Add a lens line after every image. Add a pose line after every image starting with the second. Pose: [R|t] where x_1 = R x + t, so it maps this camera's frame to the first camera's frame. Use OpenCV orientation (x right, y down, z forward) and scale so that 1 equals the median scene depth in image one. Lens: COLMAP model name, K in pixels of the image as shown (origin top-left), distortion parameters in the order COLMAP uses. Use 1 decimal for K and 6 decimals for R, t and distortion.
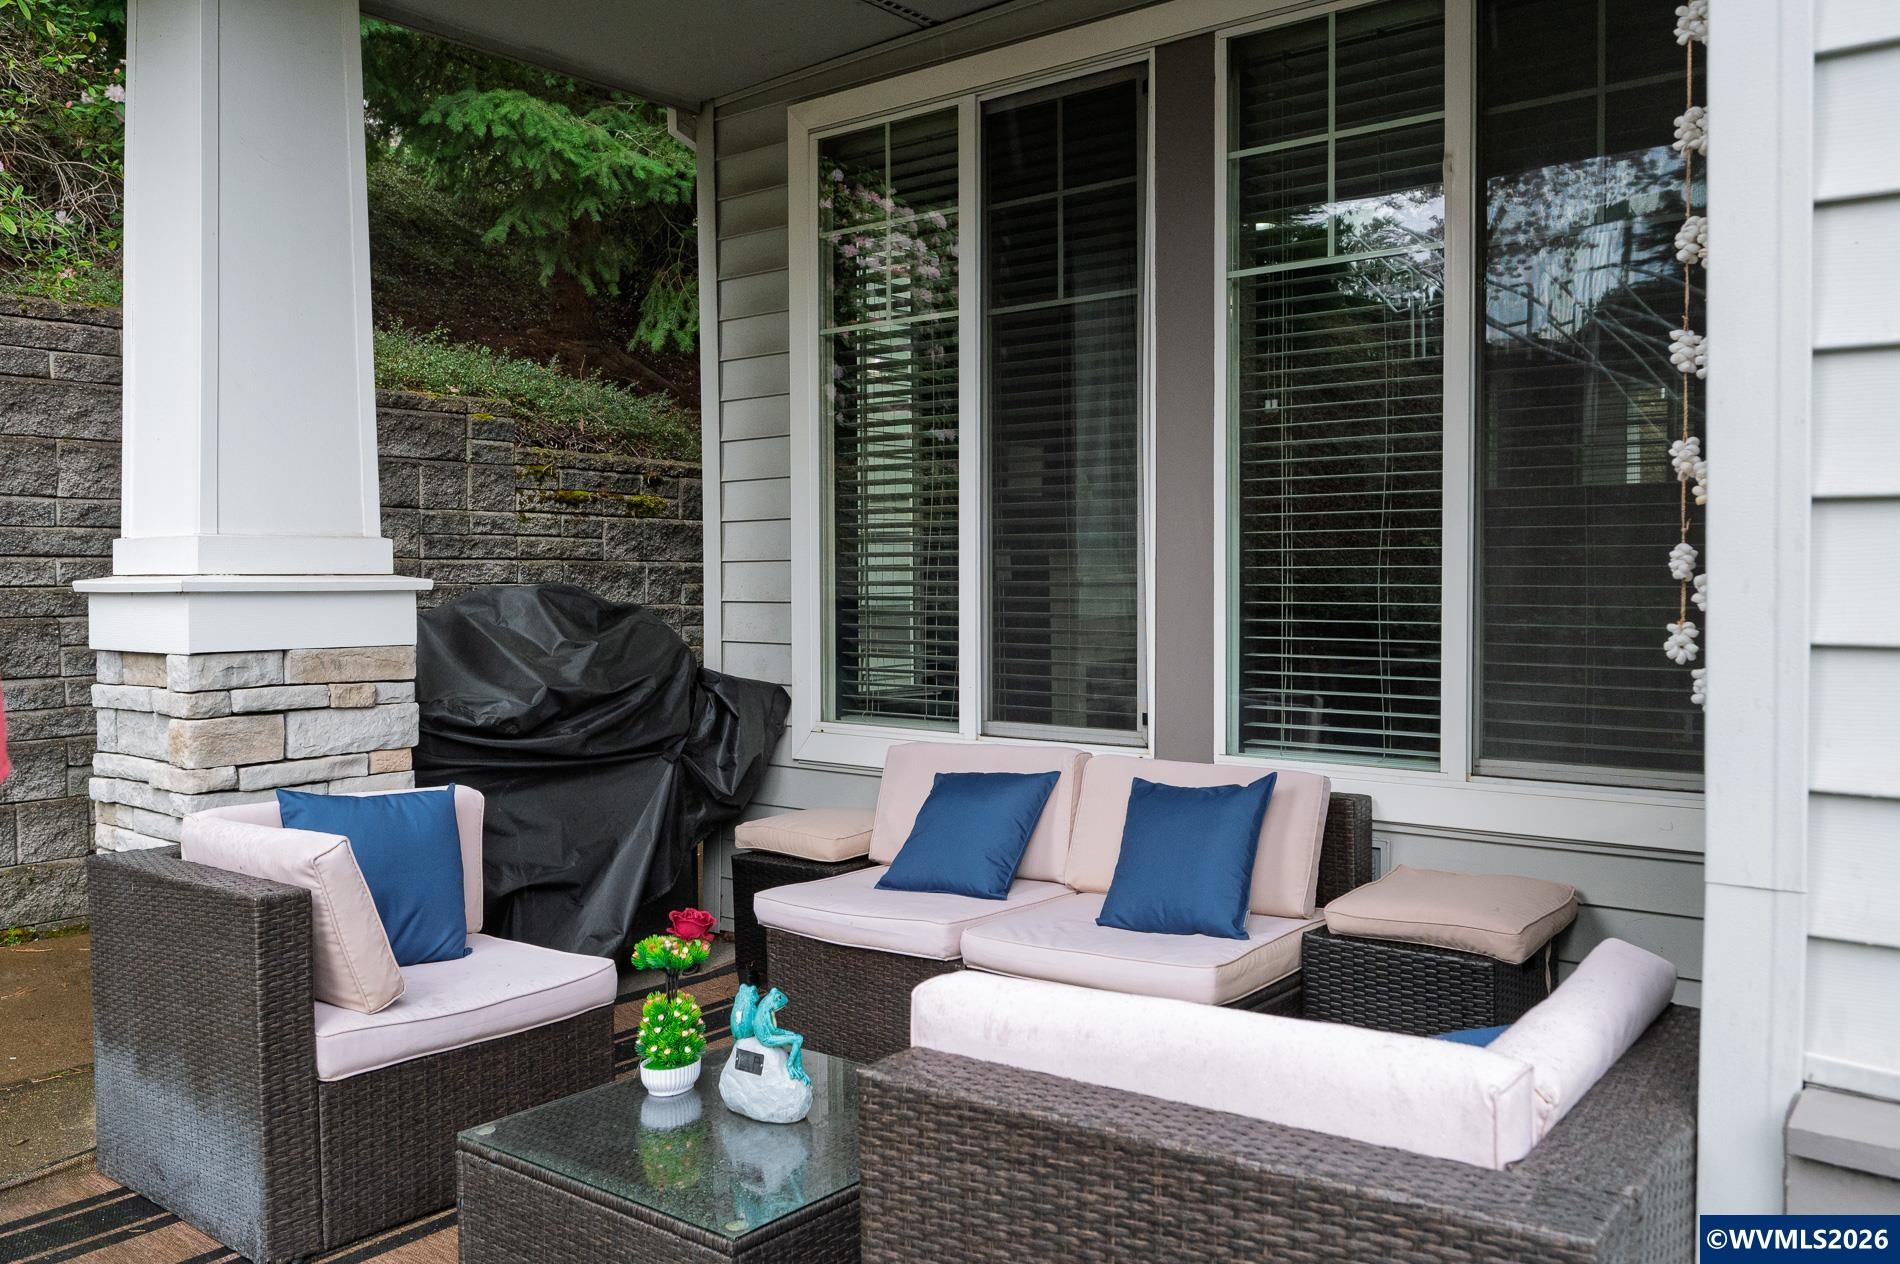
lens RADIAL K [[1513.4, 0, 950.2], [0, 1513.4, 623.0], [0, 0, 1]] dist [0.004897, 0.001987]
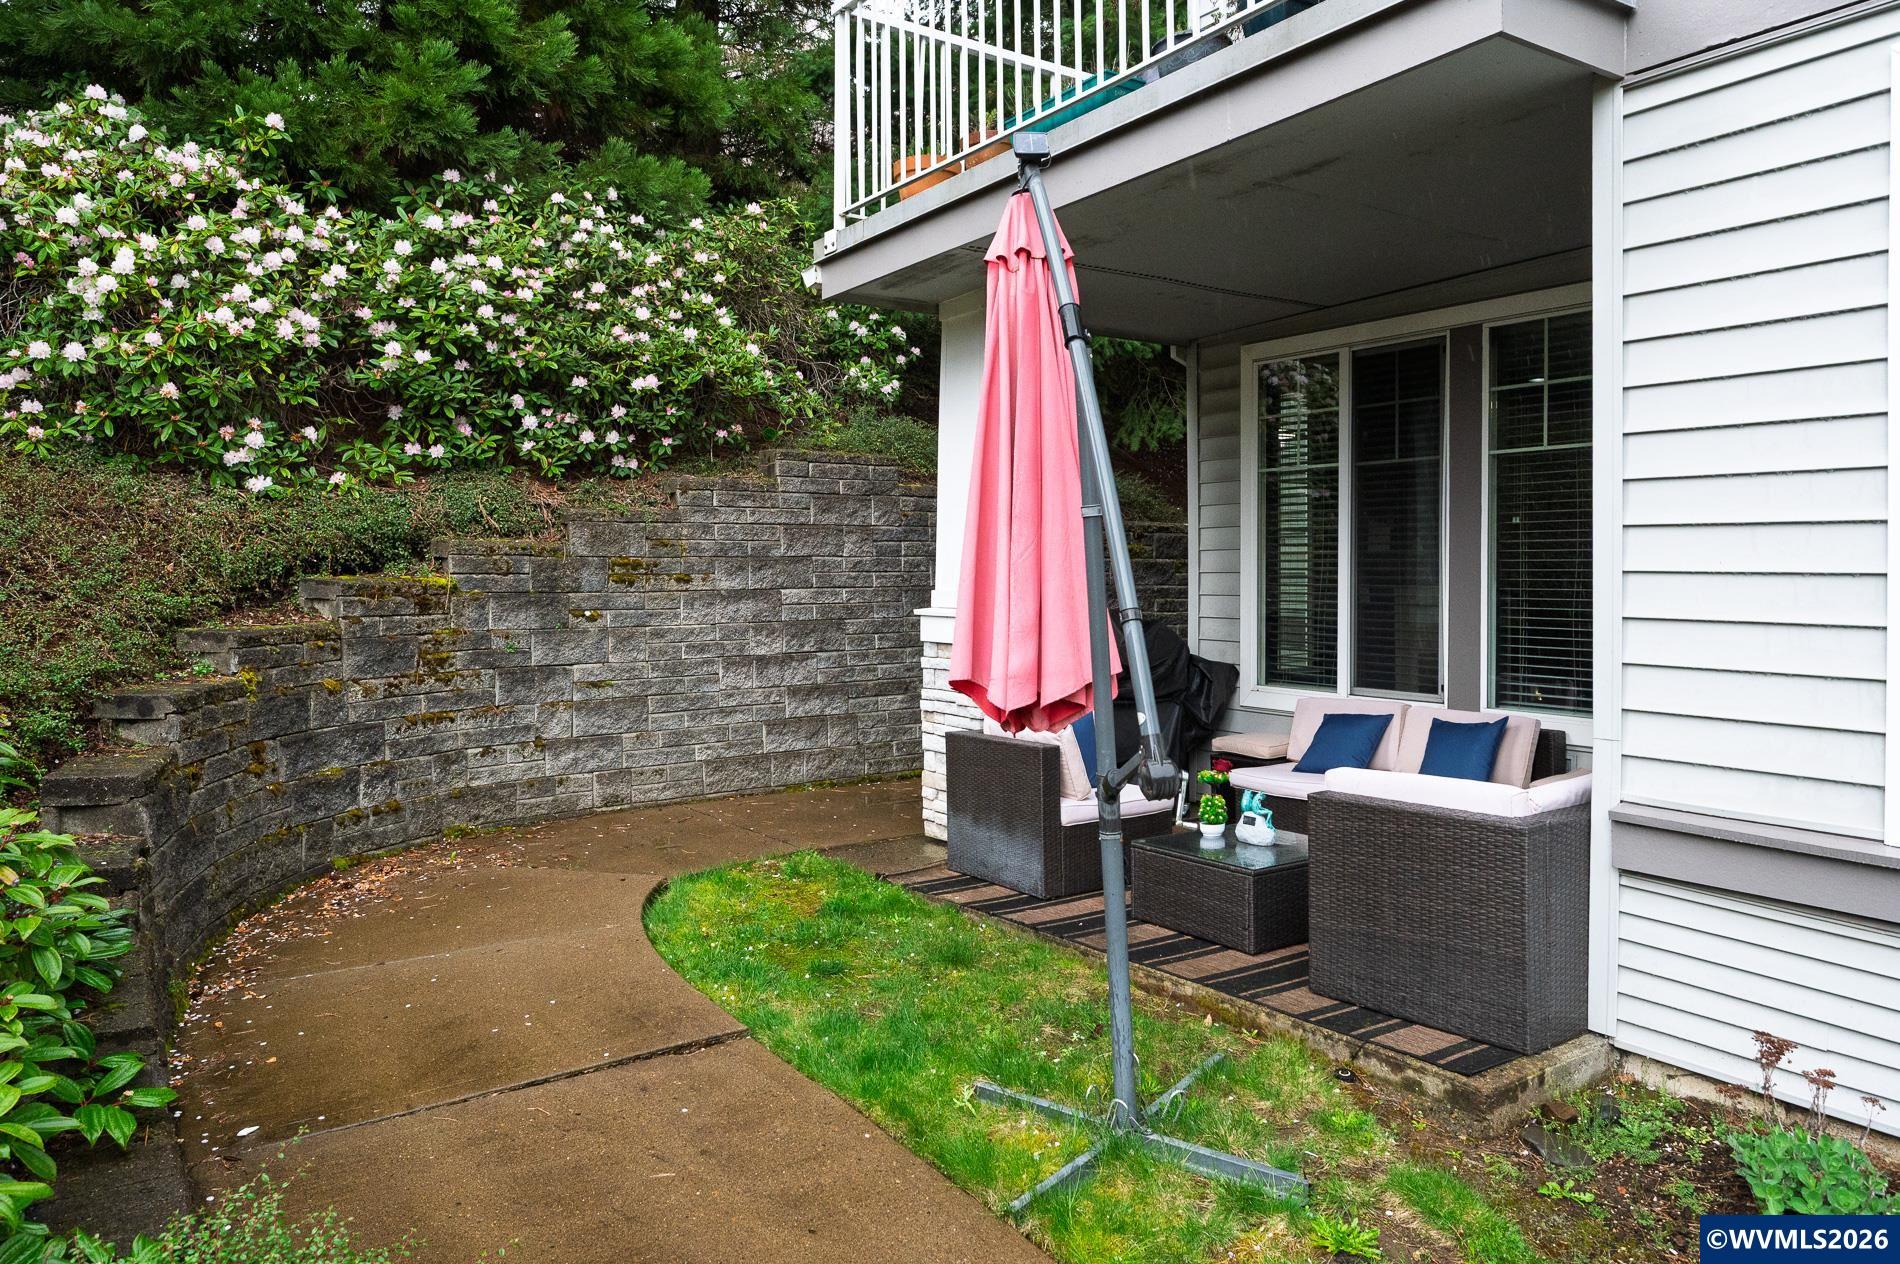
lens RADIAL K [[1267.8, 0, 946.2], [0, 1267.8, 589.8], [0, 0, 1]] dist [0.002499, -0.006563]
pose [[0.958894, 0.007349, -0.283670, -0.014965], [-0.011241, 0.999864, -0.012093, -0.031978], [0.283542, 0.014785, 0.958846, -0.678183]]
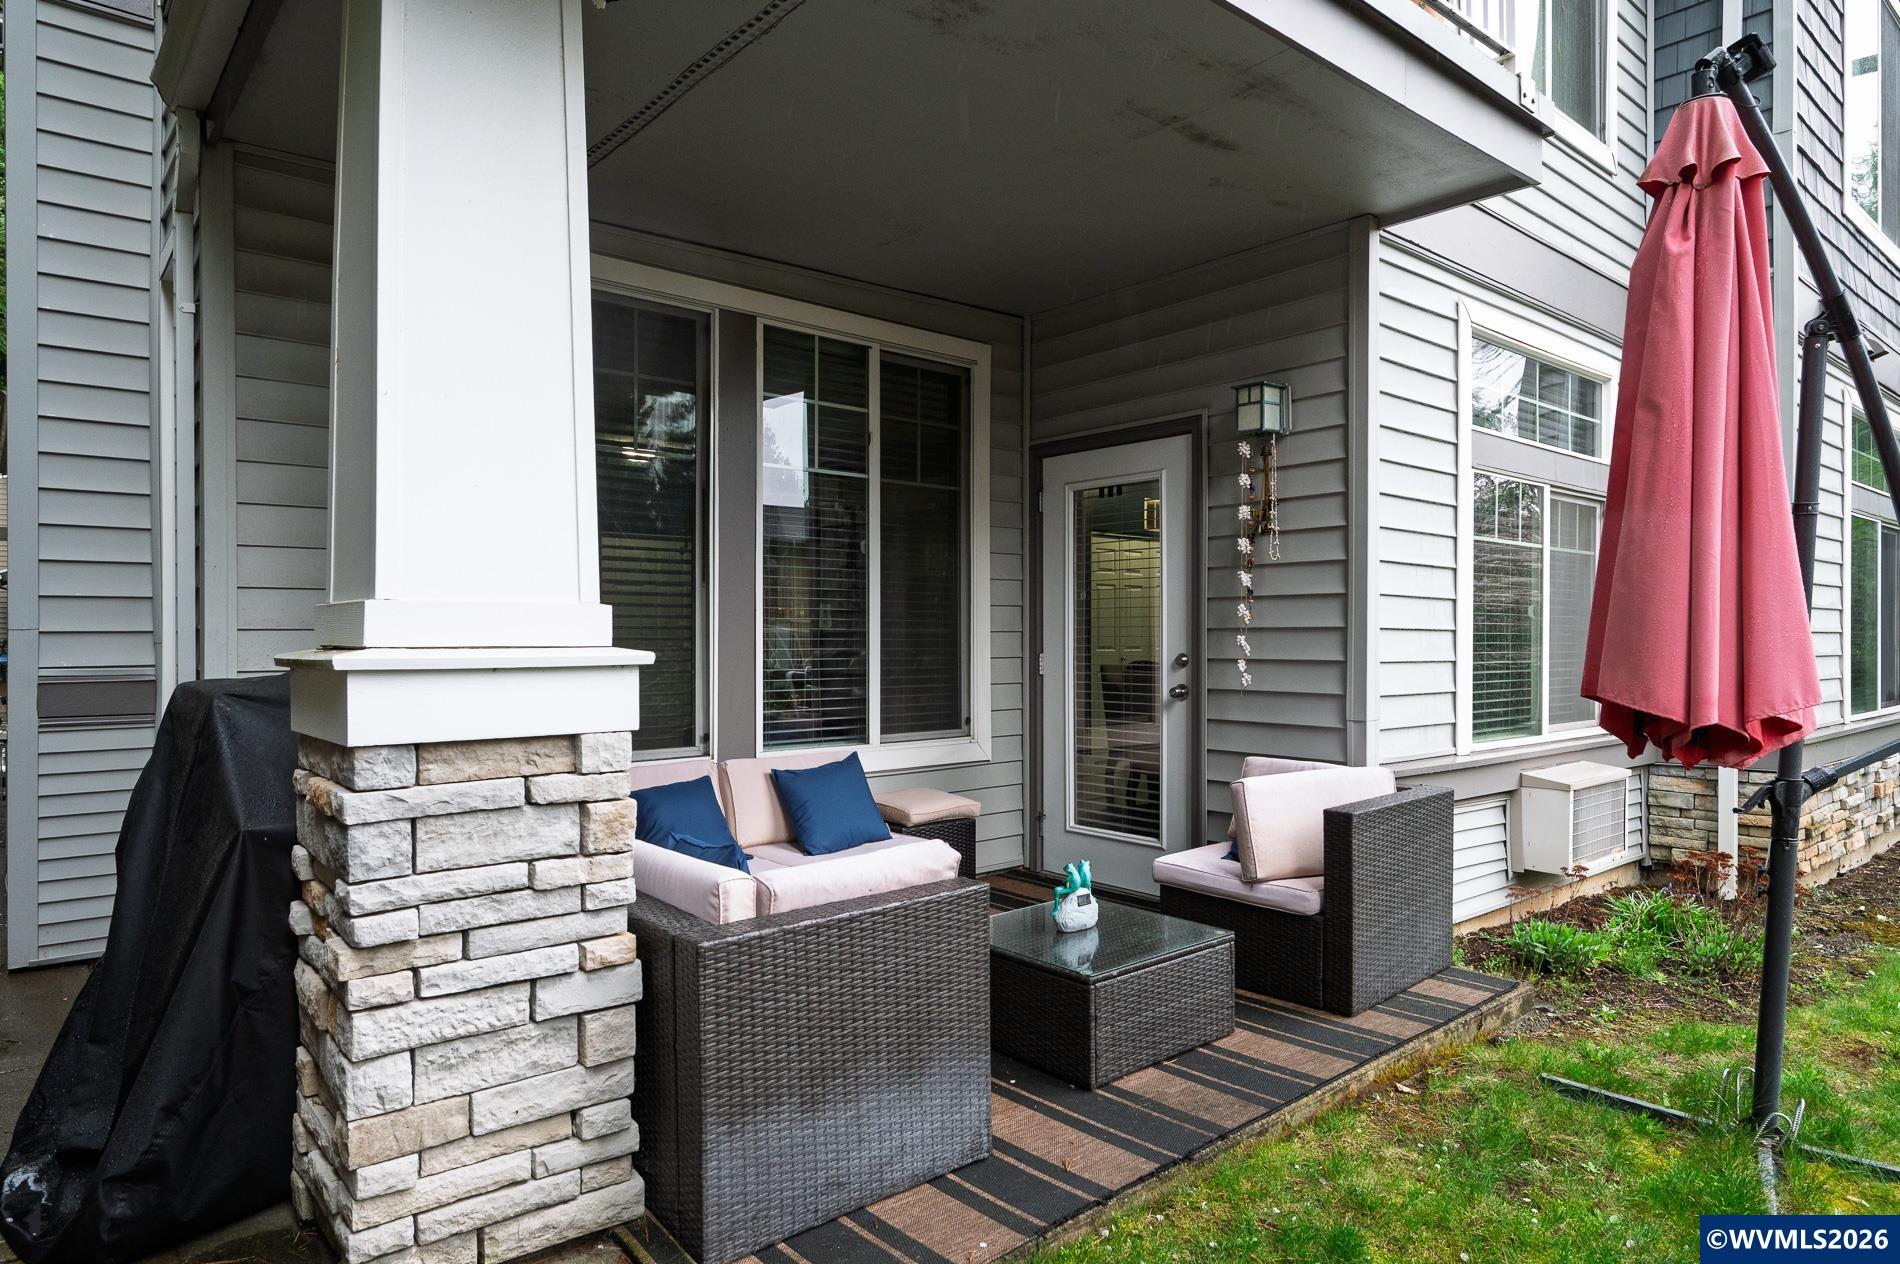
lens RADIAL K [[1120.9, 0, 939.3], [0, 1120.9, 644.2], [0, 0, 1]] dist [-0.005325, -0.000452]
pose [[0.189627, -0.001957, 0.981854, -0.967110], [0.025019, 0.999683, -0.002839, -0.022152], [-0.981537, 0.025103, 0.189616, 0.561596]]
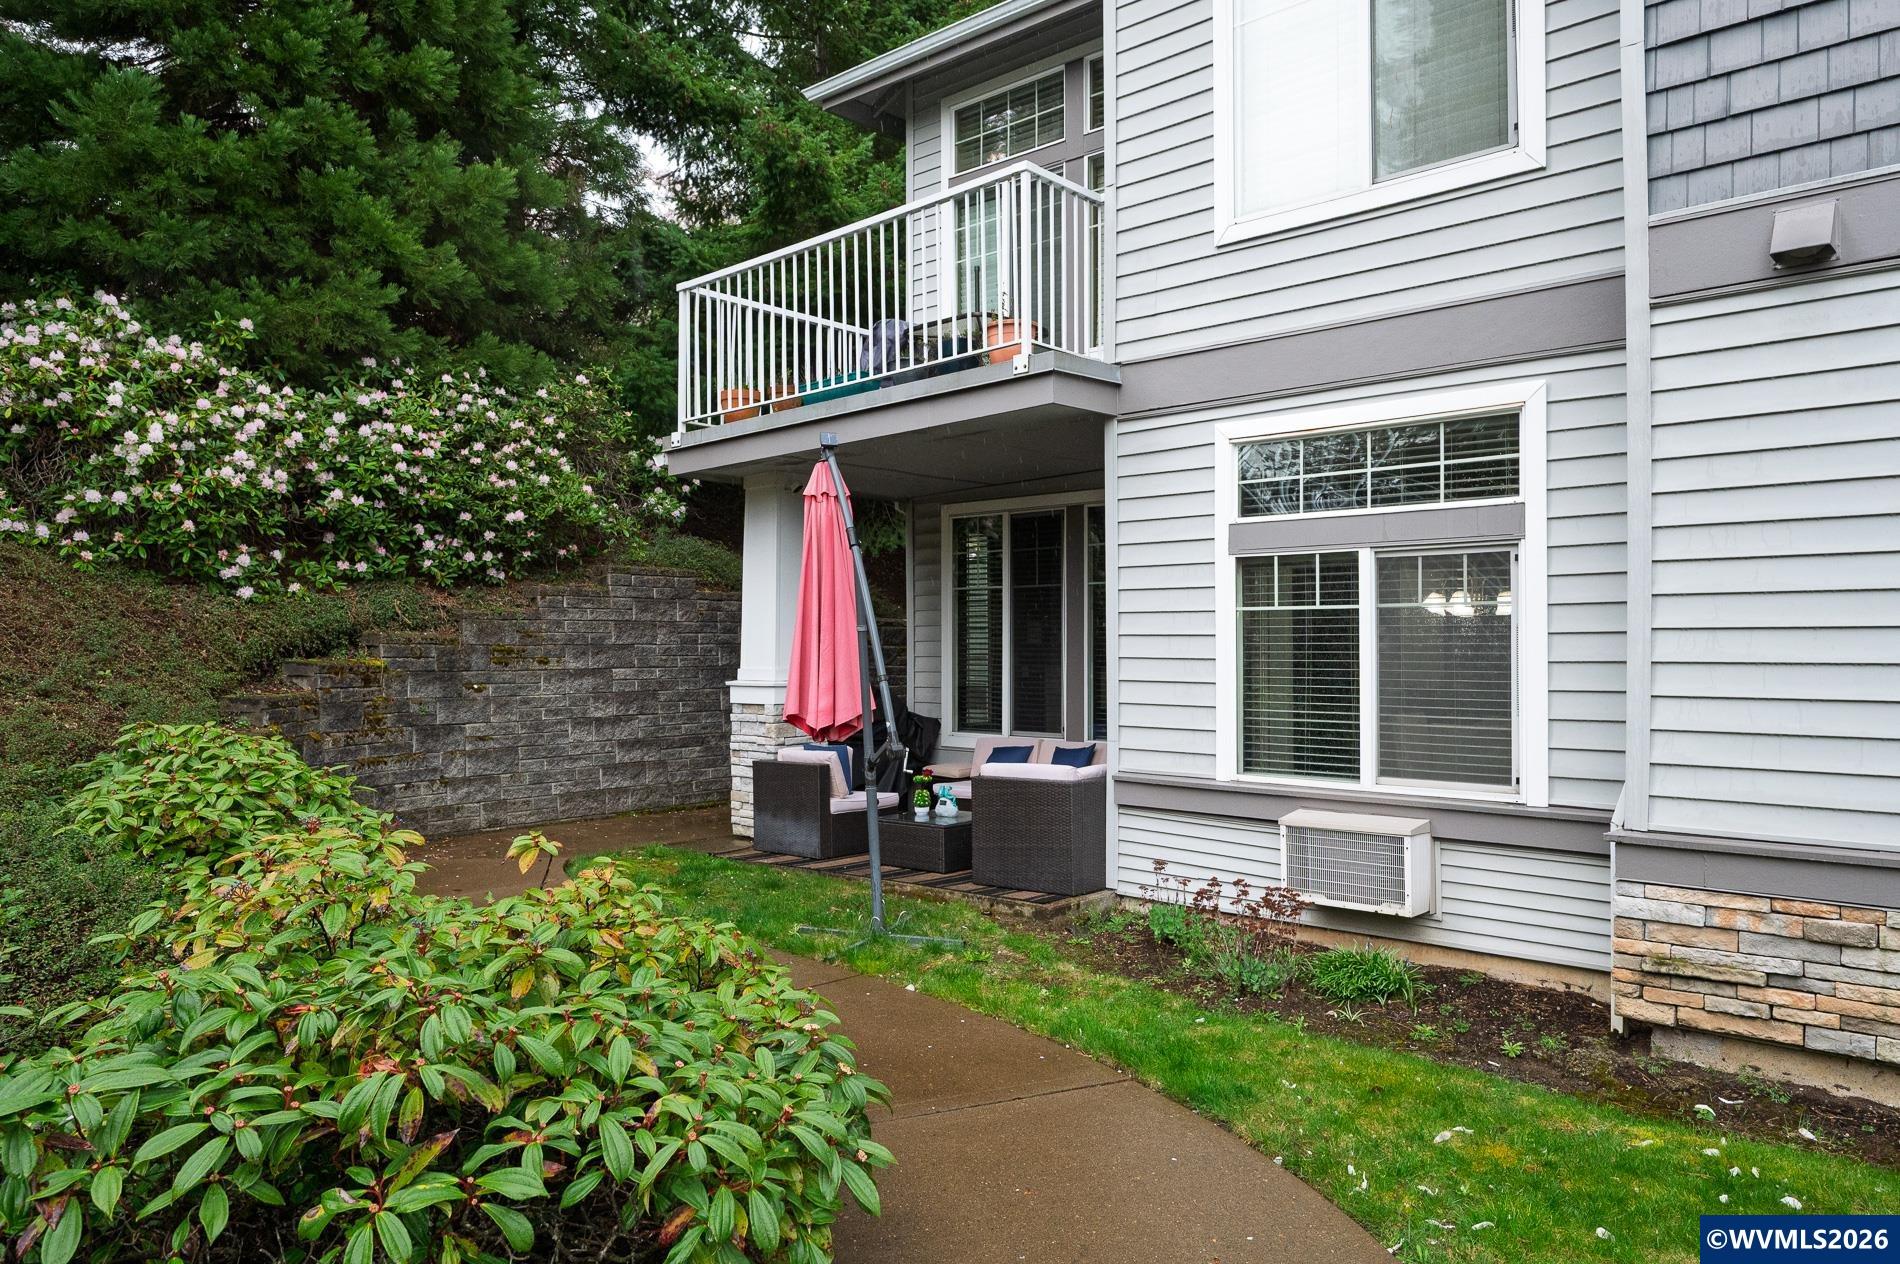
lens RADIAL K [[1267.8, 0, 939.9], [0, 1267.8, 639.3], [0, 0, 1]] dist [0.002499, -0.006563]
pose [[0.997440, 0.003167, -0.071437, 0.065396], [-0.005982, 0.999212, -0.039226, -0.013740], [0.071257, 0.039553, 0.996674, -1.535607]]
